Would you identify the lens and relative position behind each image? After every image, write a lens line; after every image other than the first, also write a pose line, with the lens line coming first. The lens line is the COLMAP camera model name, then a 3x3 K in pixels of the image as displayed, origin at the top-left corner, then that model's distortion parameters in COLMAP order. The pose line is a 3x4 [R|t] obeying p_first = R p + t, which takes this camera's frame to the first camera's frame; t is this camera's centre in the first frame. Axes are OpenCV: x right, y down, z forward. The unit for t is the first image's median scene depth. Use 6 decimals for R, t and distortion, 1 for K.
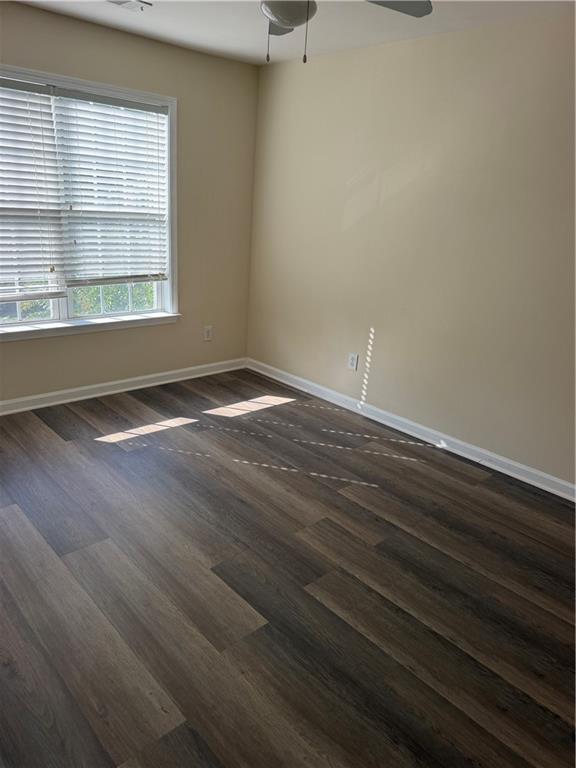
lens RADIAL K [[544.2, 0, 284.8], [0, 544.2, 388.2], [0, 0, 1]] dist [0.083817, -0.116191]
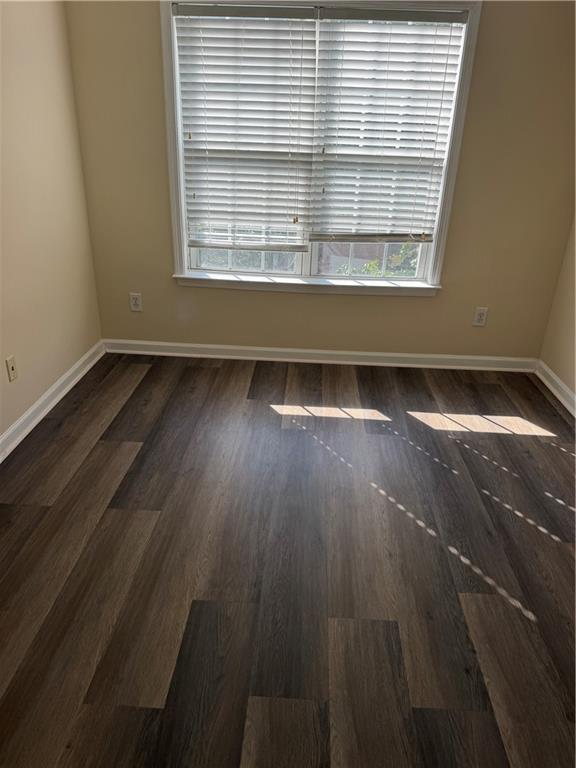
lens RADIAL K [[544.2, 0, 284.8], [0, 544.2, 388.2], [0, 0, 1]] dist [0.083817, -0.116191]
pose [[0.699176, 0.266505, -0.663421, 0.252496], [-0.220765, 0.963059, 0.154211, -0.076051], [0.680011, 0.038639, 0.732183, 0.301774]]
